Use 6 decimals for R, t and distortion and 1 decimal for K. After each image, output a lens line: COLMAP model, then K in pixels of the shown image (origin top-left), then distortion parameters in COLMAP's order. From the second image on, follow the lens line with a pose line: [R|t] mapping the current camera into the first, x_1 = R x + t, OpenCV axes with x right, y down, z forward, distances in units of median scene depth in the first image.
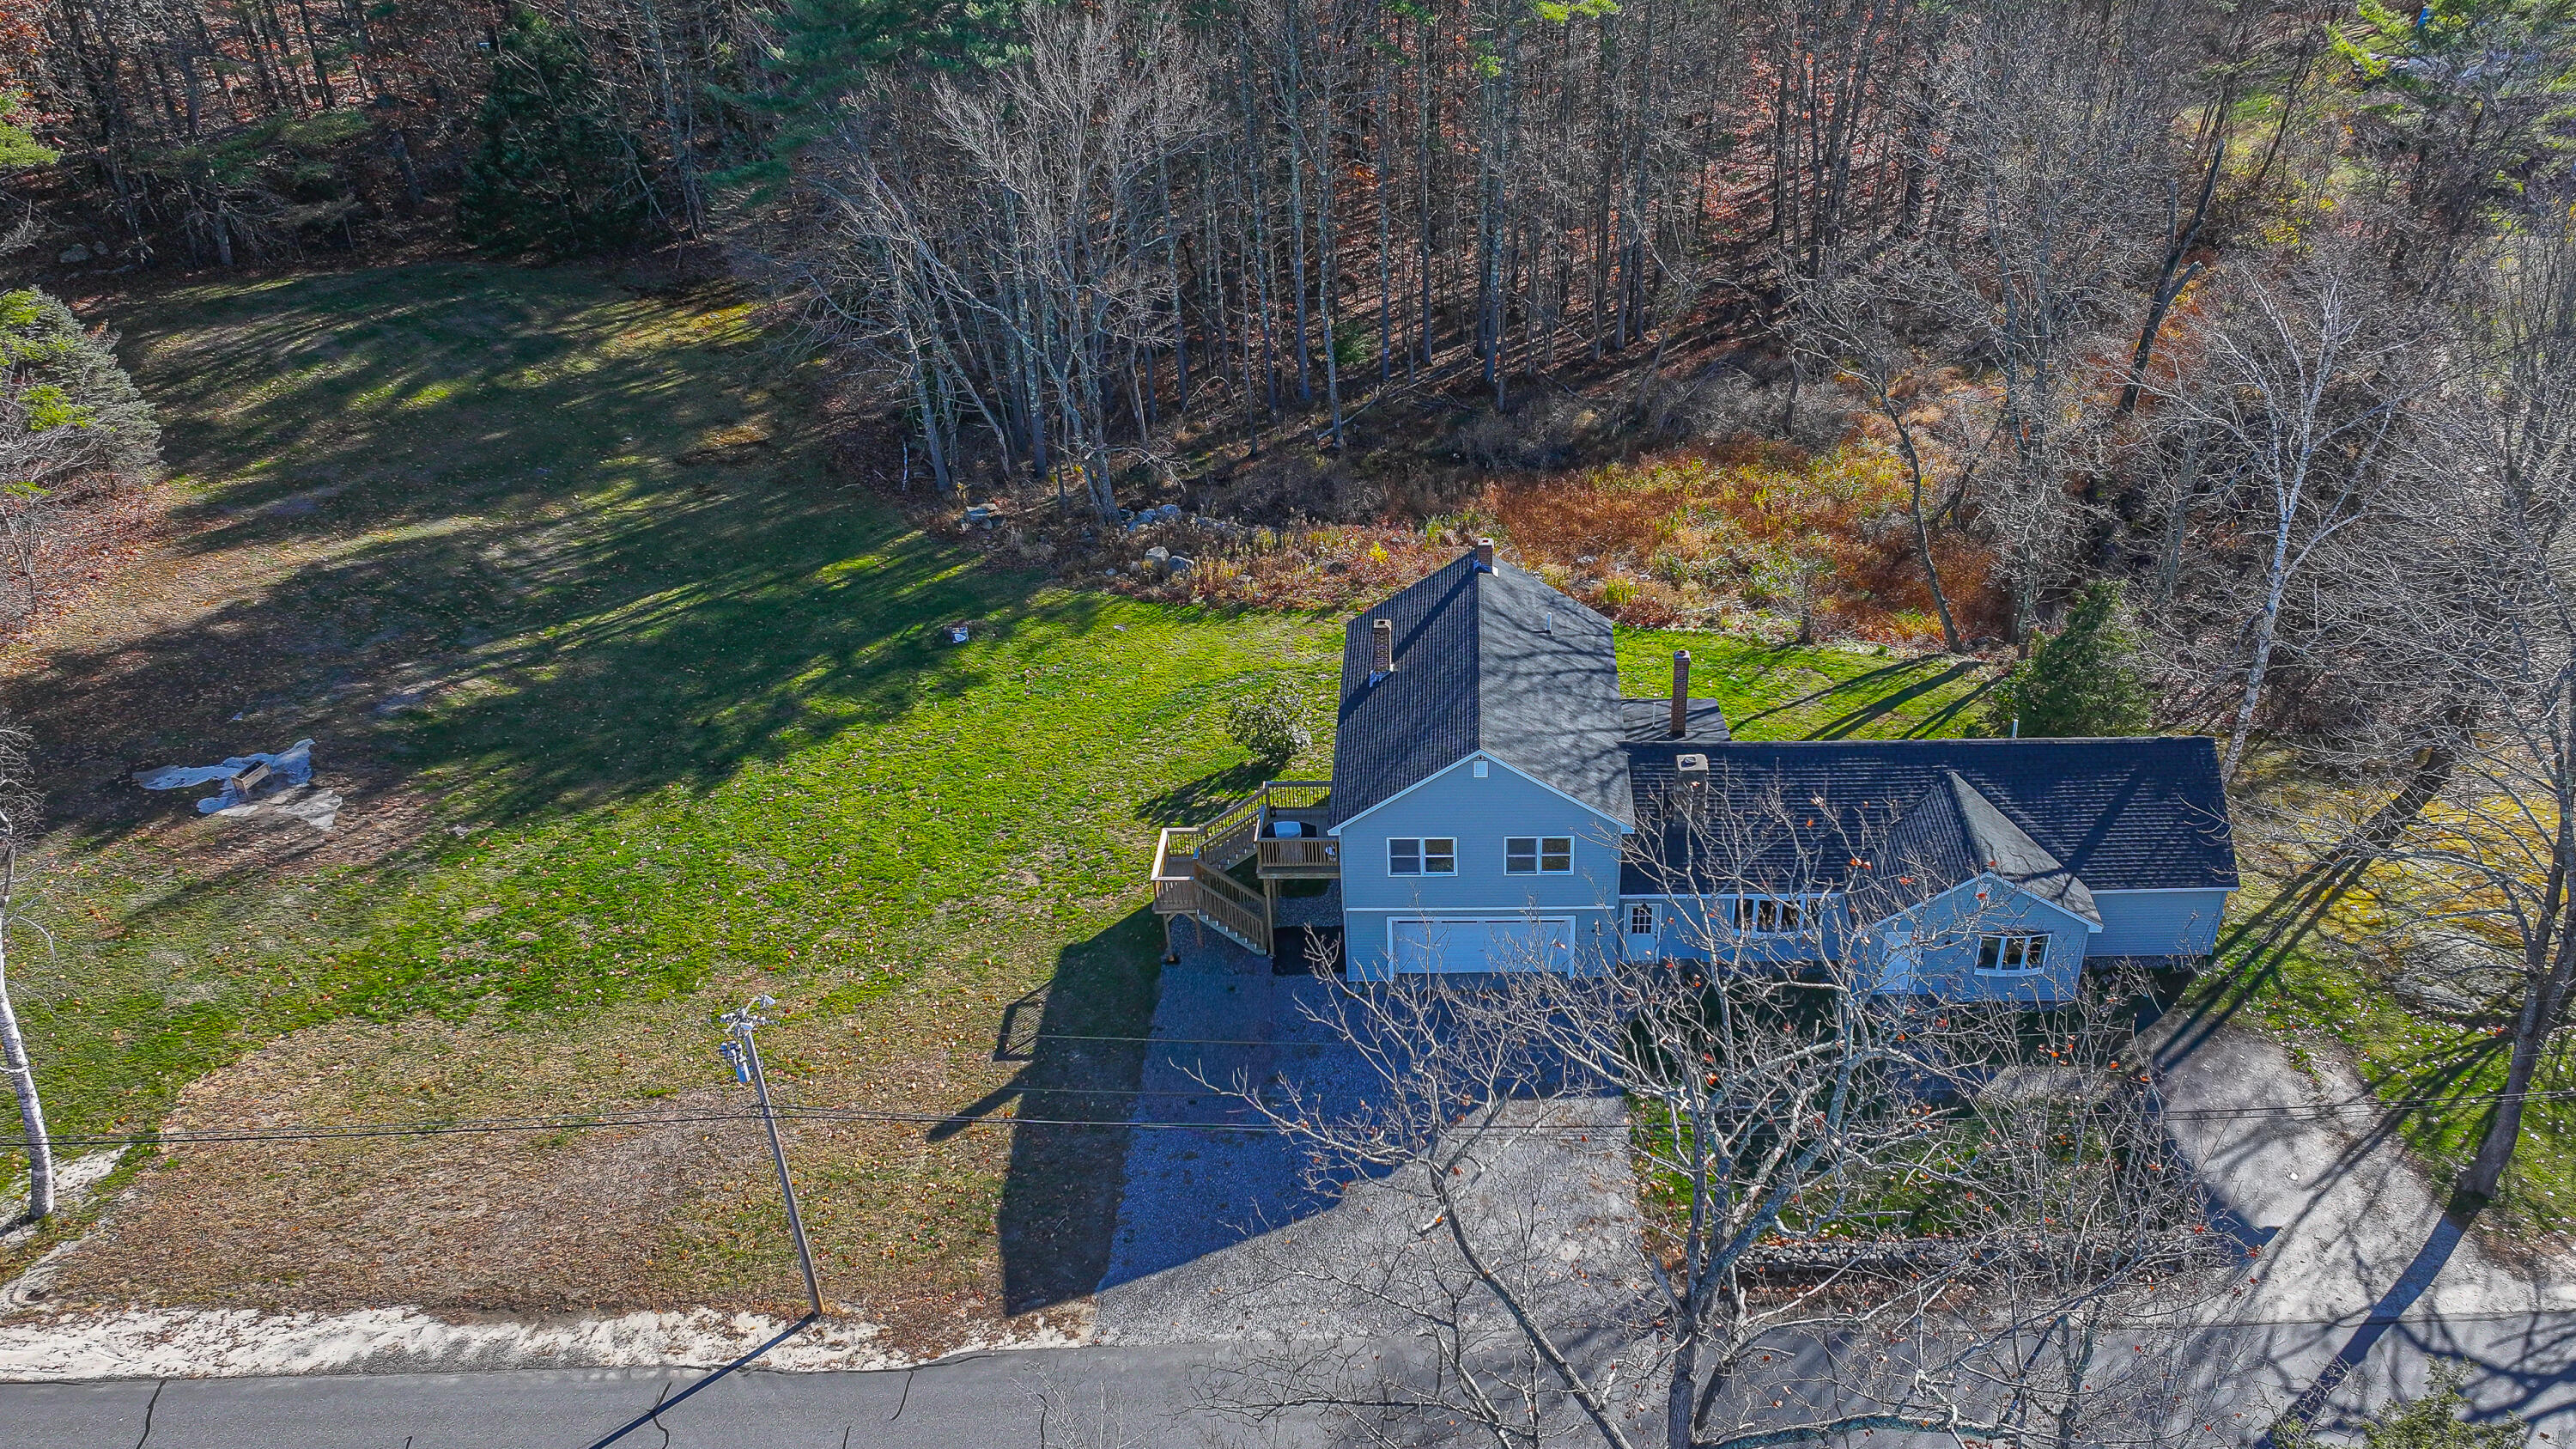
lens RADIAL K [[1964.7, 0, 1419.1], [0, 1964.7, 819.3], [0, 0, 1]] dist [0.045457, 0.000544]
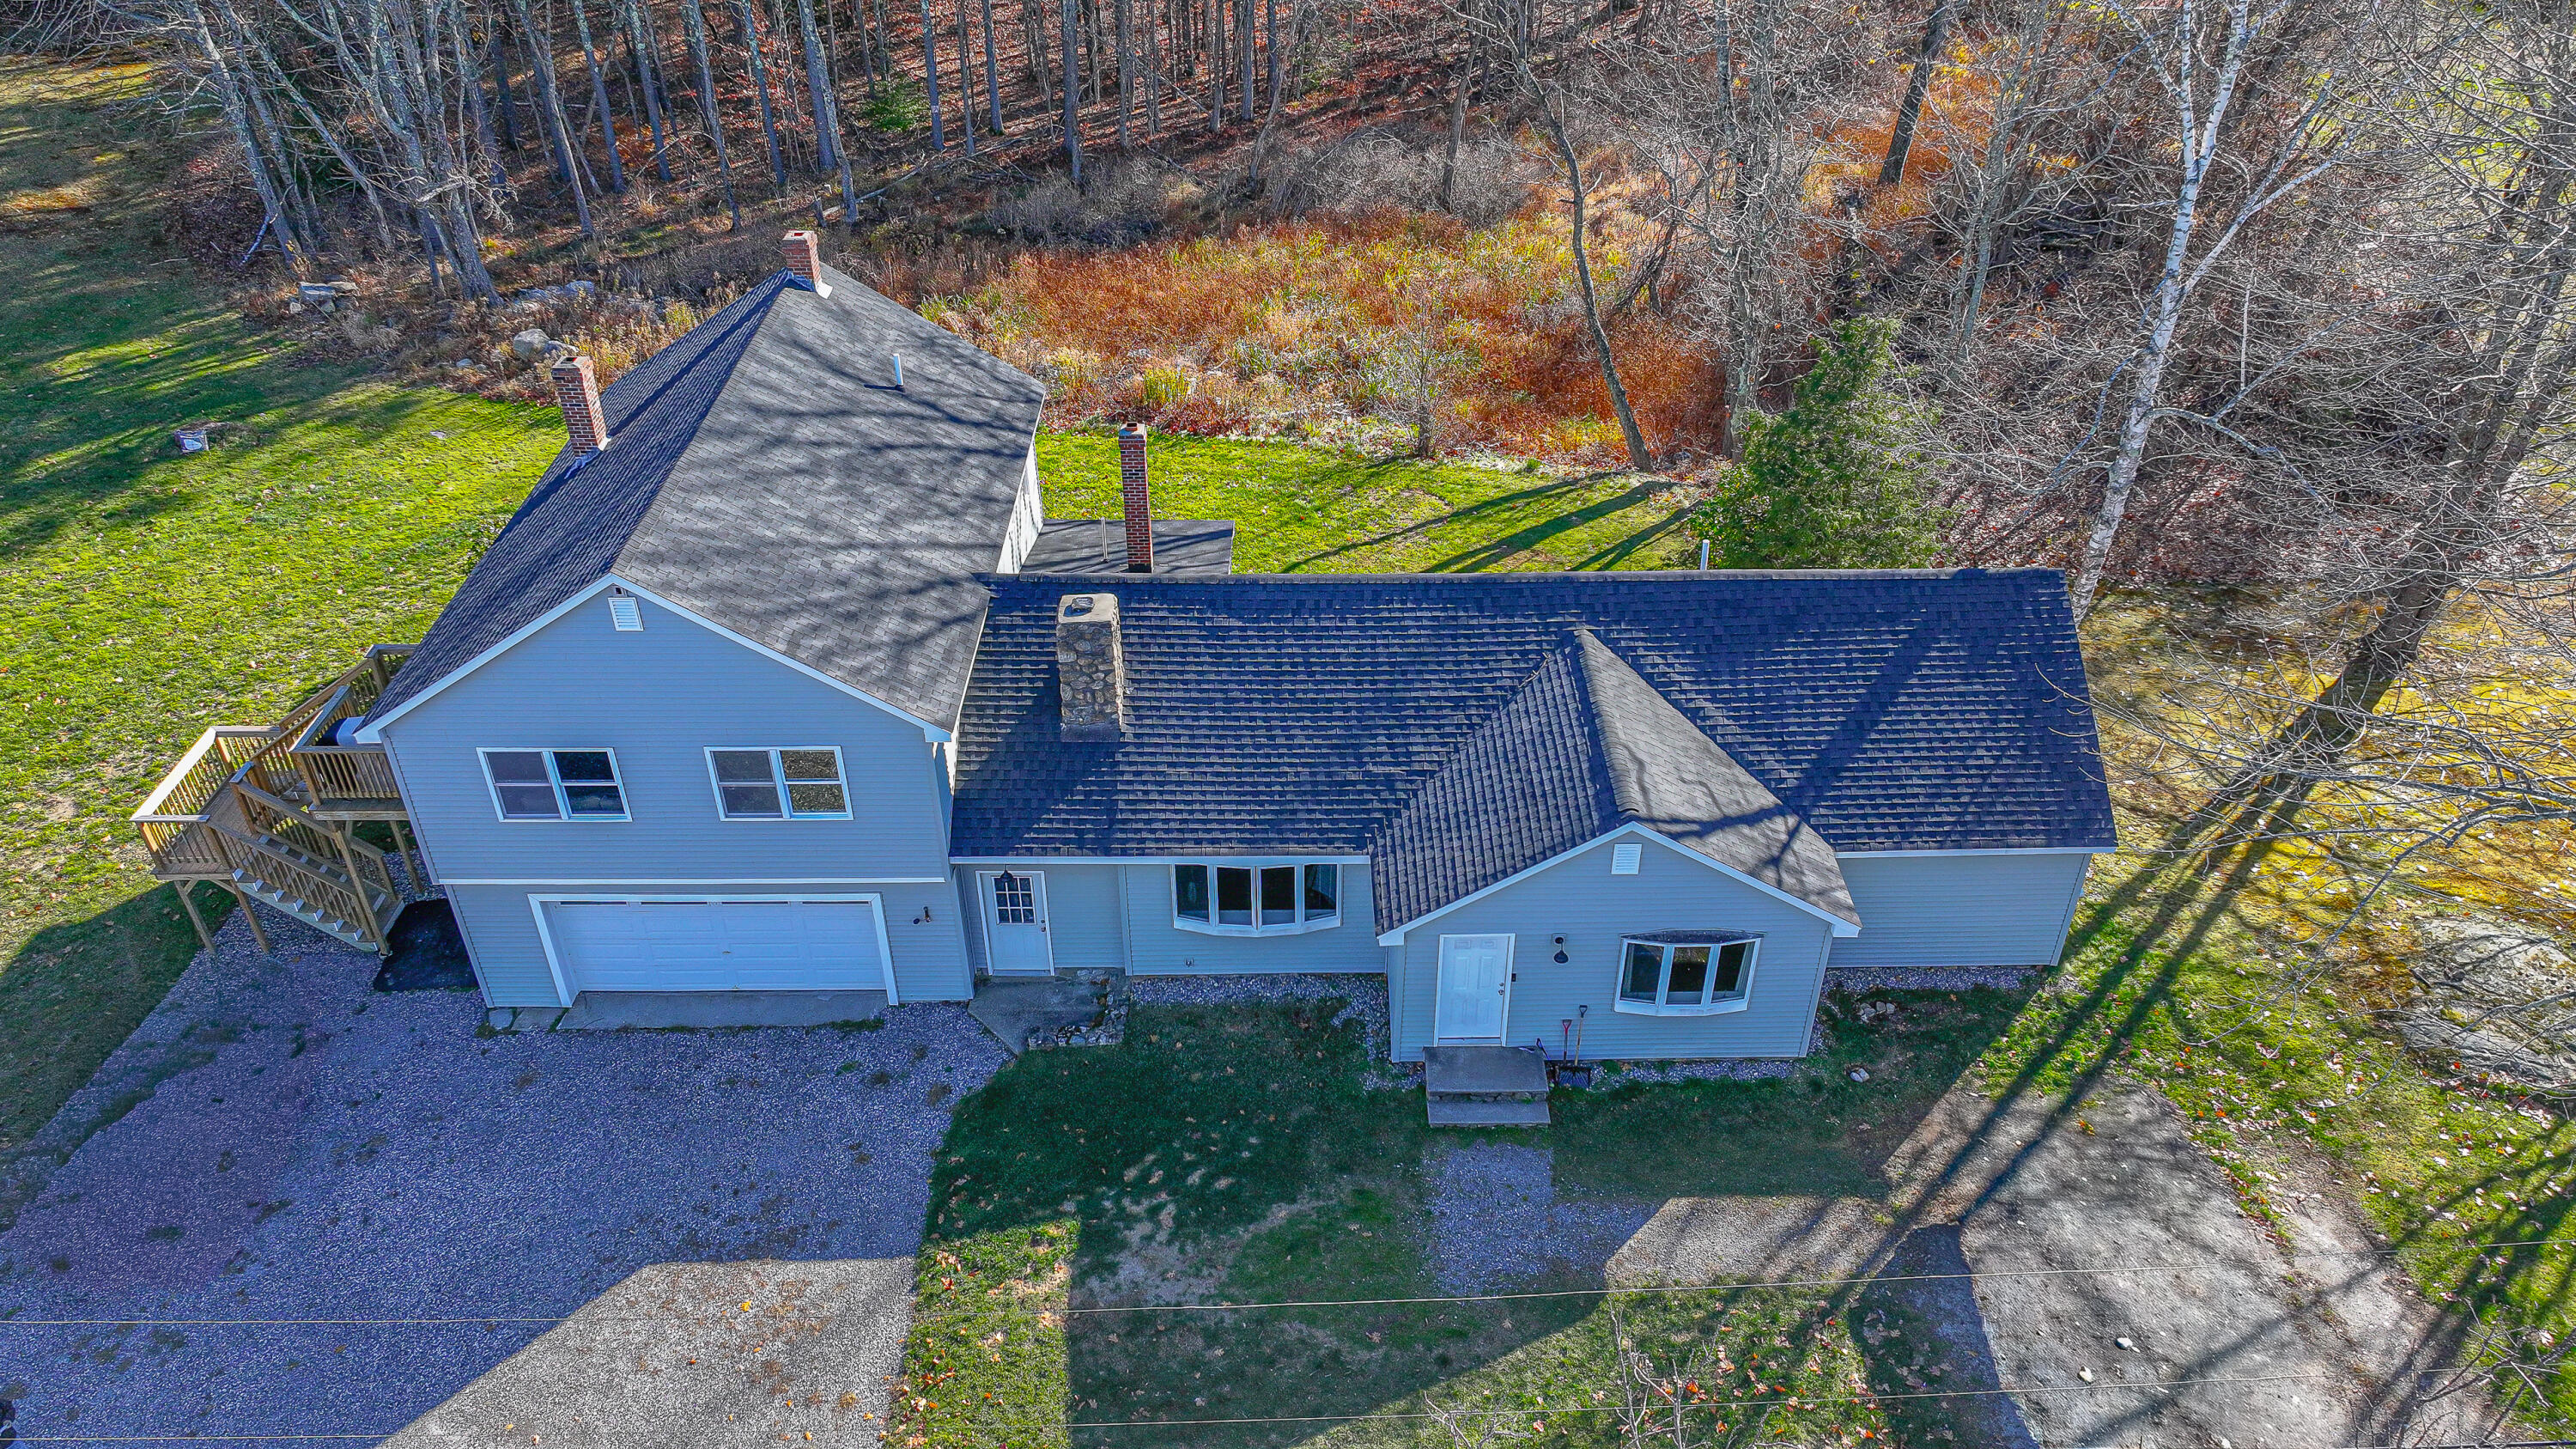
lens RADIAL K [[1728.9, 0, 1288.0], [0, 1728.9, 724.5], [0, 0, 1]] dist [0.038950, 0.001234]
pose [[0.999836, 0.003990, 0.017682, 0.161448], [-0.003980, 0.999992, -0.000613, 0.003336], [-0.017684, 0.000542, 0.999843, 0.468693]]
